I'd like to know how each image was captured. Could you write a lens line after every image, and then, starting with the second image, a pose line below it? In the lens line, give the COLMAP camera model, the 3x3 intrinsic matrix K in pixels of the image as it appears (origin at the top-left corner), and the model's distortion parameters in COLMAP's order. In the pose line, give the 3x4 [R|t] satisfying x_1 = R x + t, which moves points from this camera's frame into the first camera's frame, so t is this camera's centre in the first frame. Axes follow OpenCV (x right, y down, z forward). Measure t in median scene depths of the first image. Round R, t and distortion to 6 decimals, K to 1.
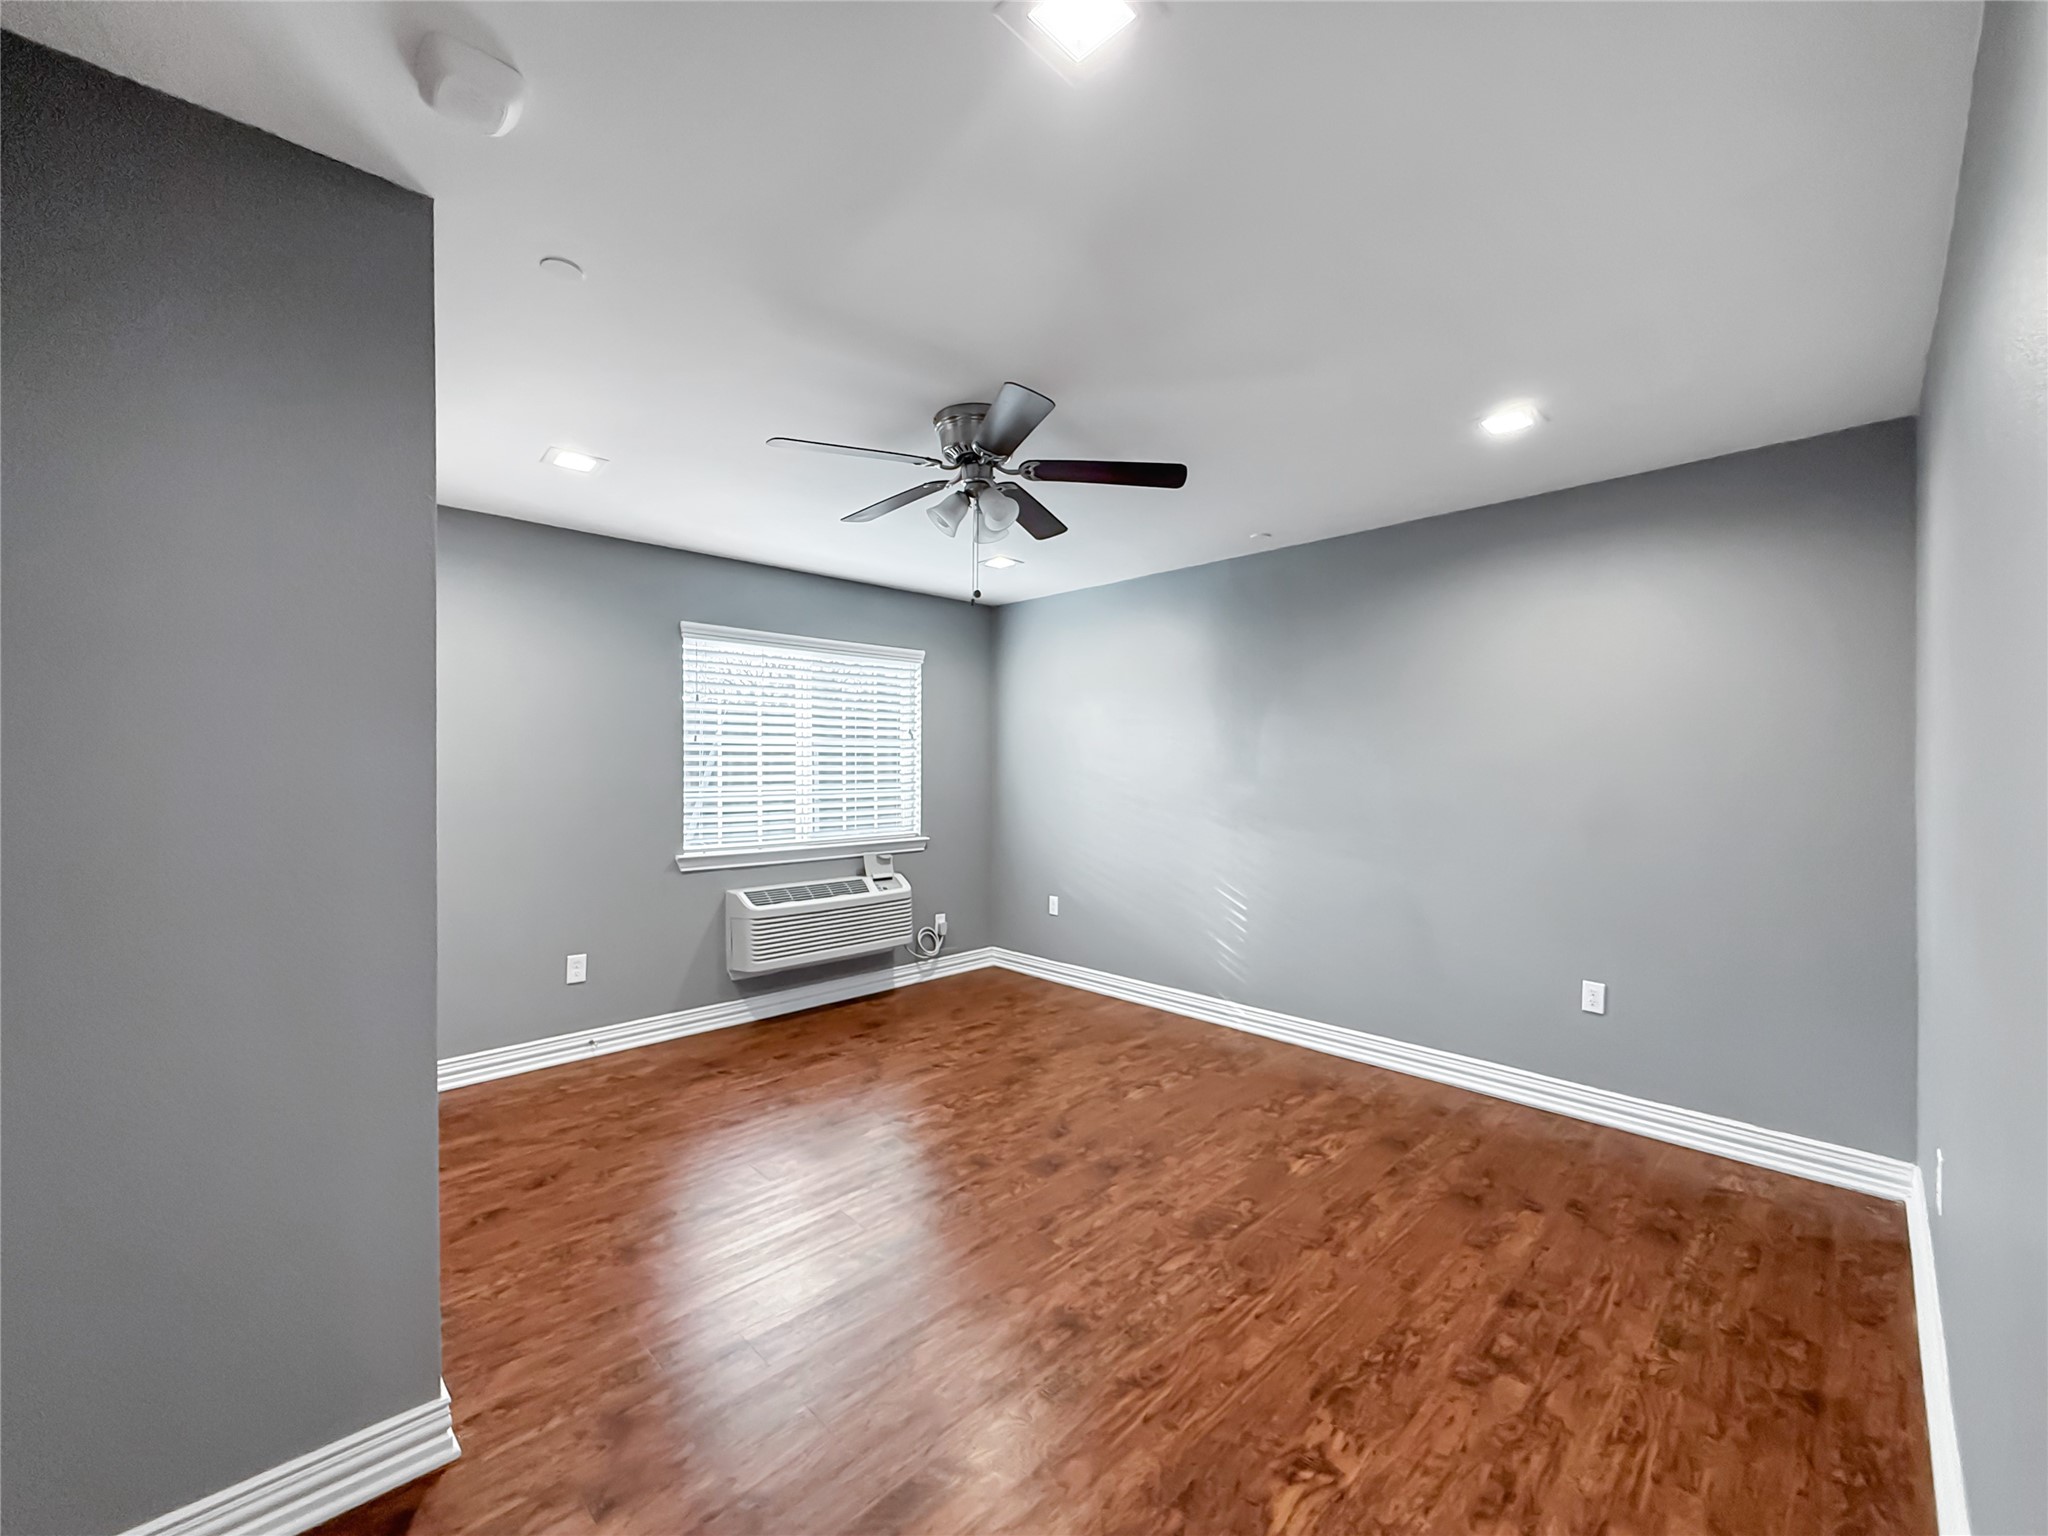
lens RADIAL K [[860.4, 0, 1002.0], [0, 860.4, 750.6], [0, 0, 1]] dist [0.001045, 0.000343]
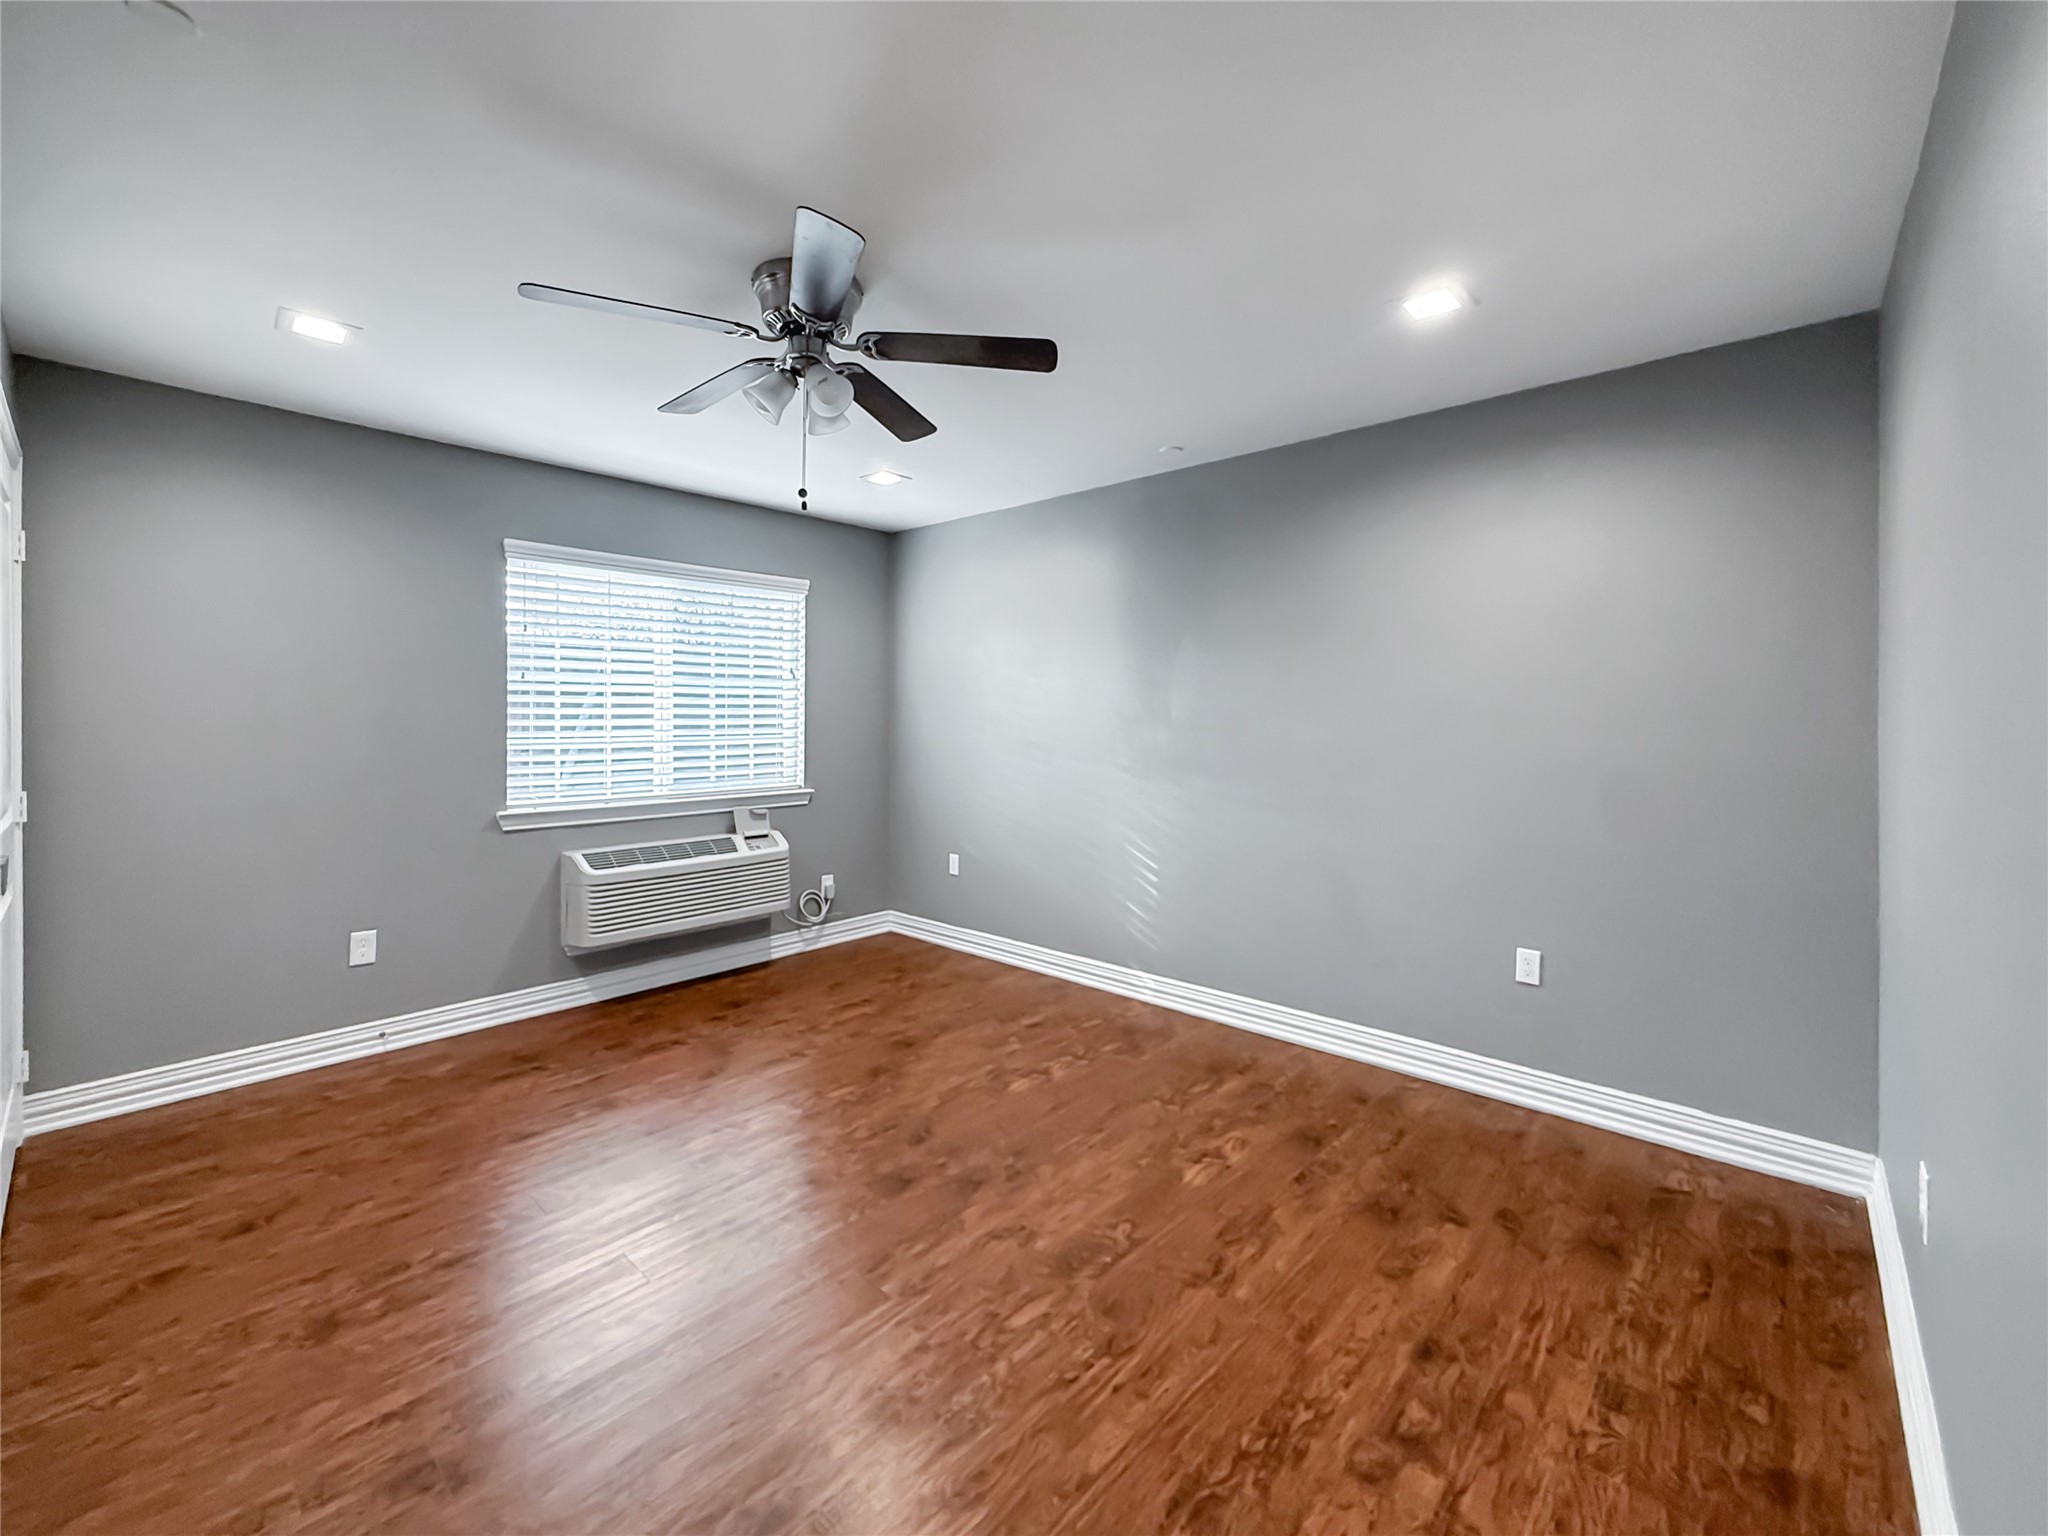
lens RADIAL K [[860.4, 0, 1015.3], [0, 860.4, 703.7], [0, 0, 1]] dist [0.001045, 0.000343]
pose [[0.998407, 0.001405, 0.056412, 0.123276], [-0.001603, 0.999993, 0.003462, 0.014499], [-0.056407, -0.003547, 0.998402, 0.164438]]
